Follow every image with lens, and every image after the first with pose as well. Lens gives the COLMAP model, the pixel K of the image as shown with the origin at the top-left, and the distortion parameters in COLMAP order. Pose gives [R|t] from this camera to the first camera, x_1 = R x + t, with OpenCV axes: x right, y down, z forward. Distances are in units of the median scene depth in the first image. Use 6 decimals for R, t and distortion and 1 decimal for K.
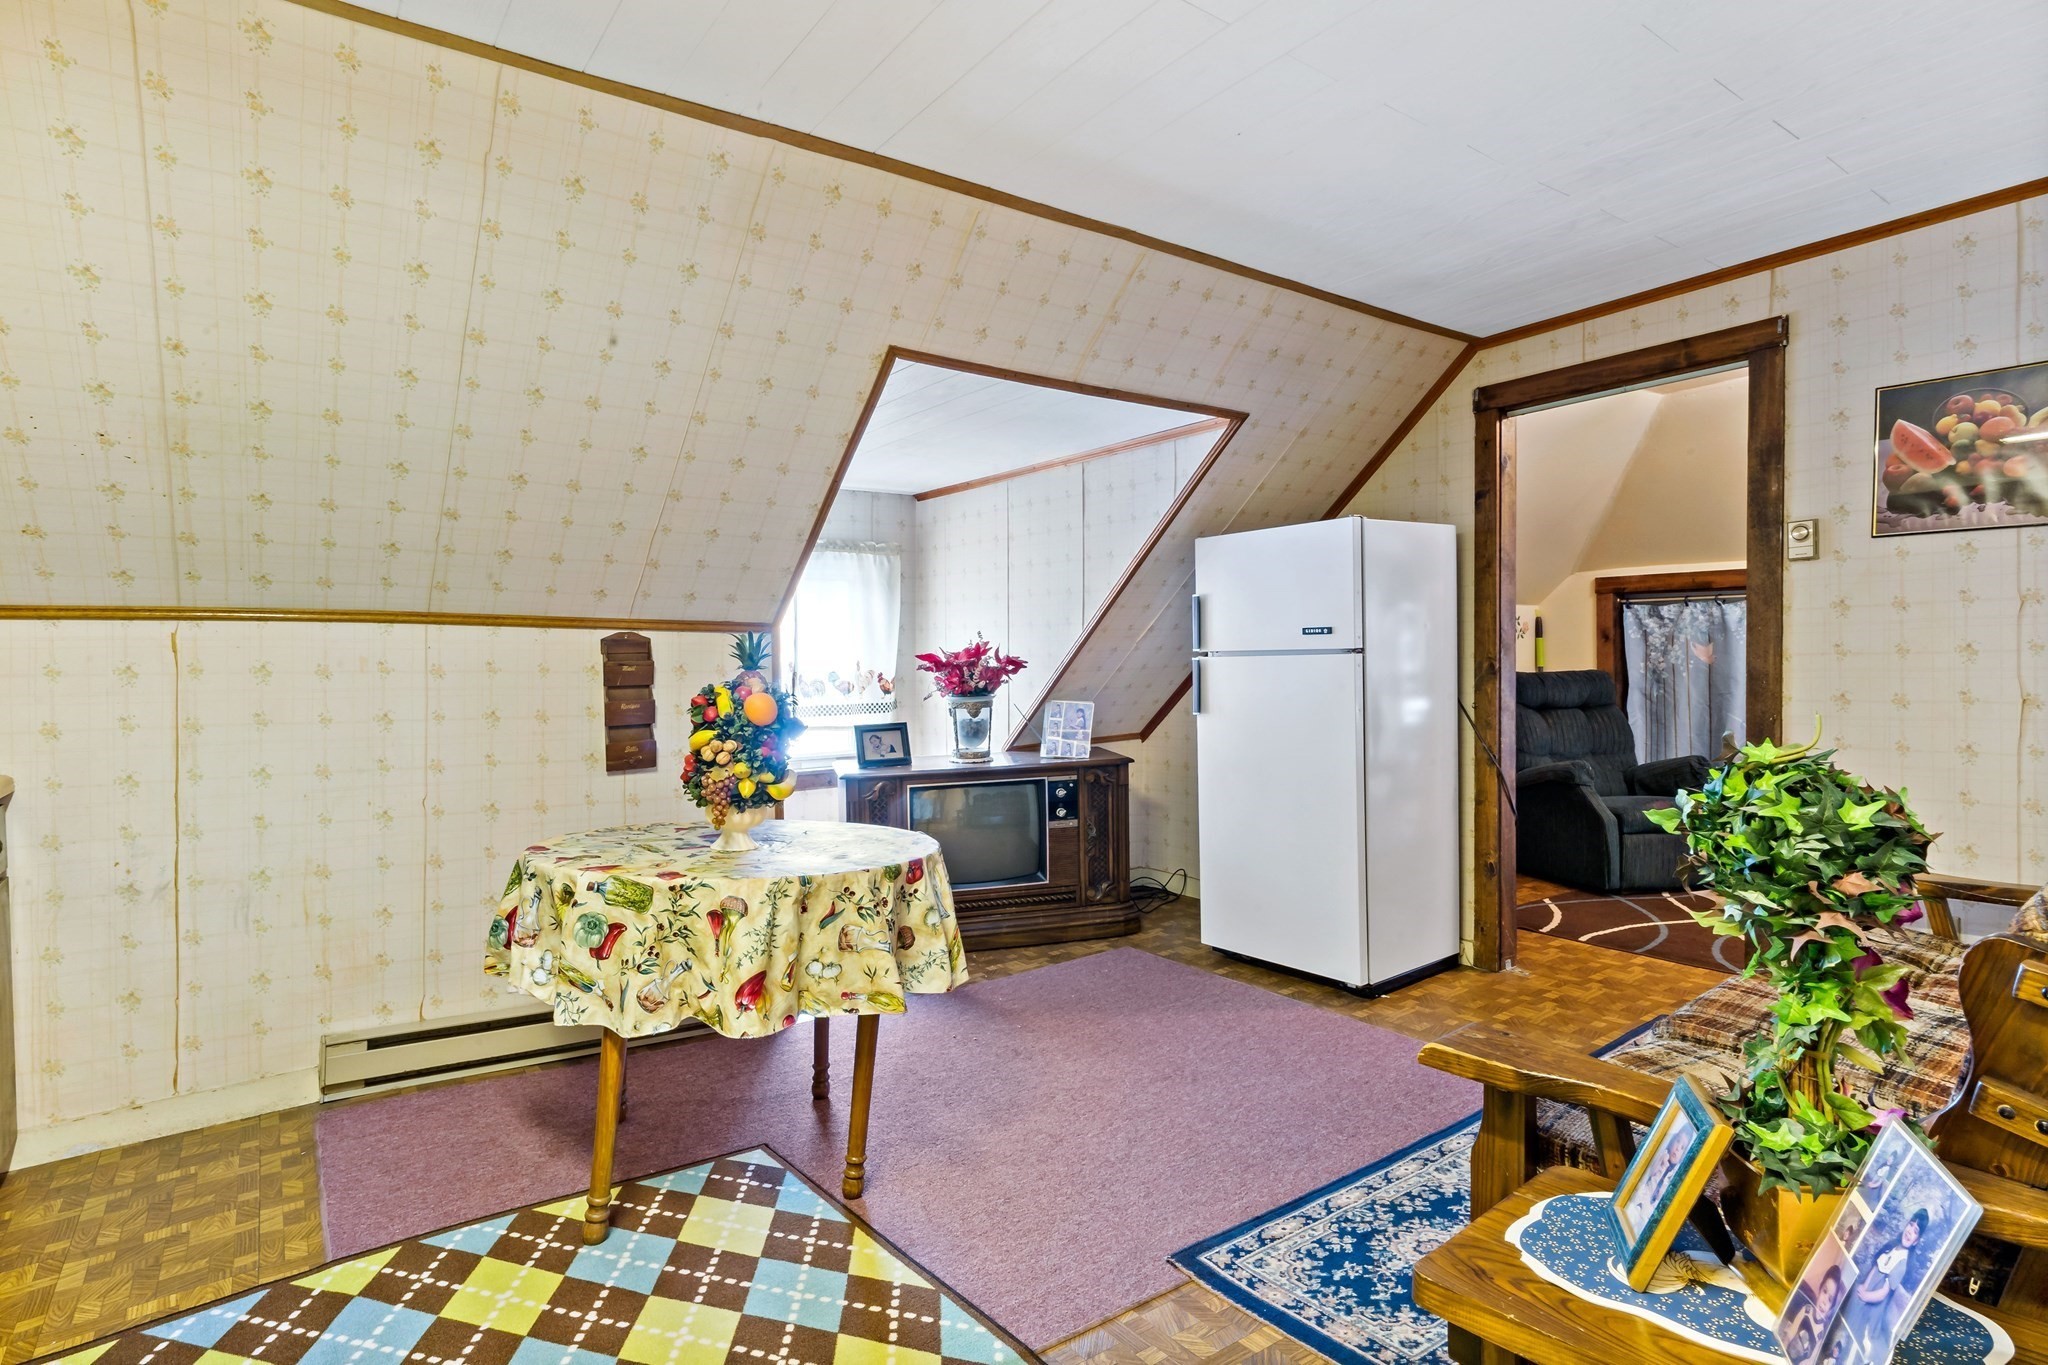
lens RADIAL K [[1081.6, 0, 1042.0], [0, 1081.6, 668.9], [0, 0, 1]] dist [0.008172, 0.002125]
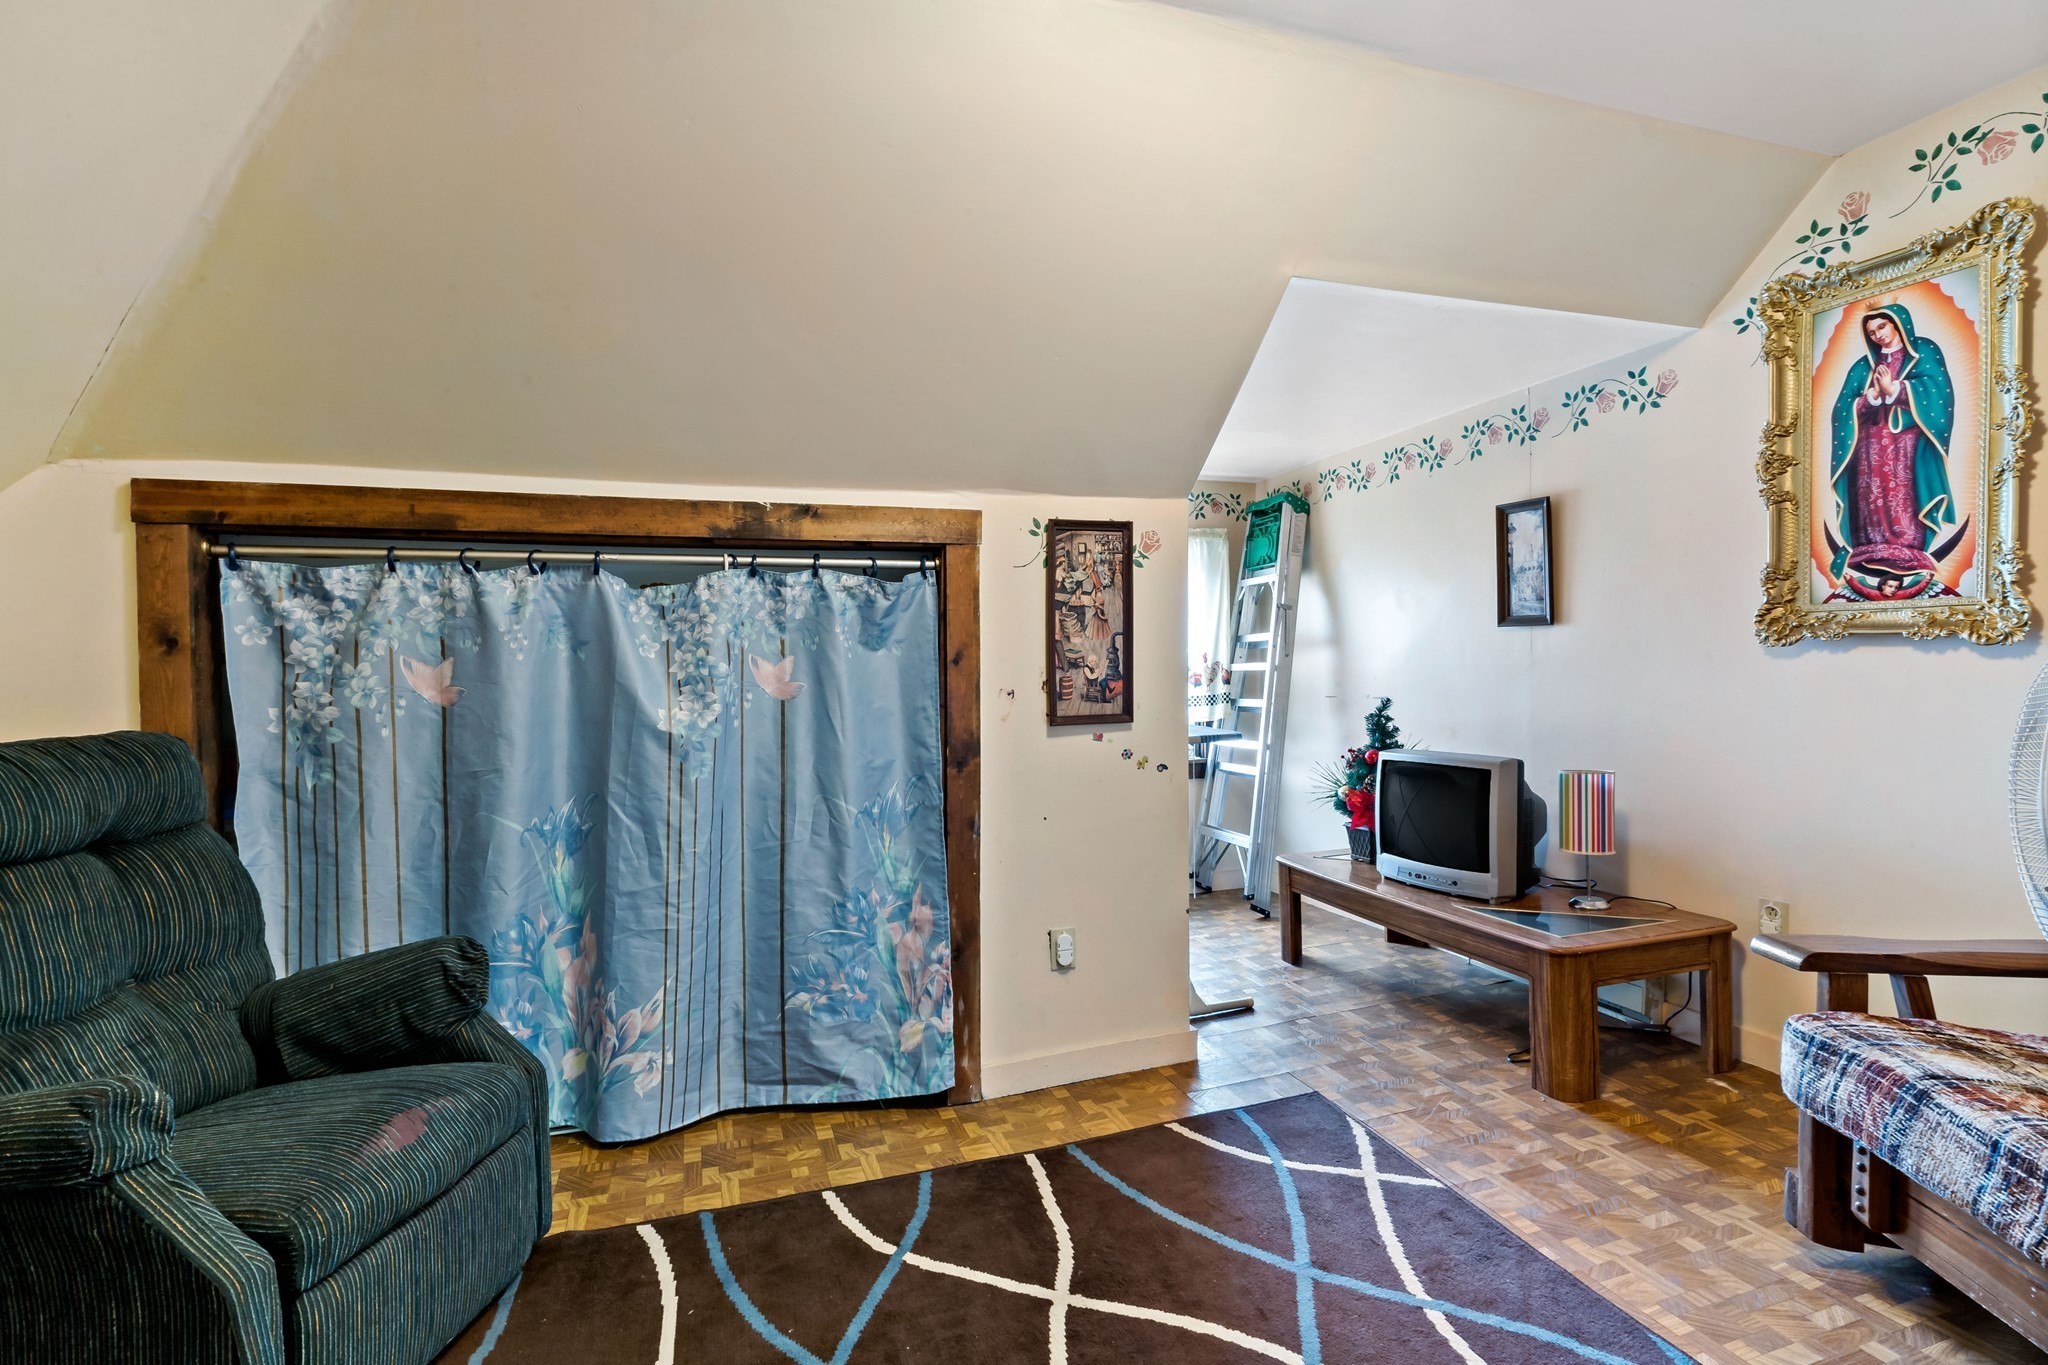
lens RADIAL K [[1017.5, 0, 1040.1], [0, 1017.5, 670.5], [0, 0, 1]] dist [-0.000385, -0.000710]
pose [[0.325439, 0.001242, 0.945562, 0.297263], [0.023668, 0.999675, -0.009459, -0.009343], [-0.945267, 0.025457, 0.325304, 0.623906]]
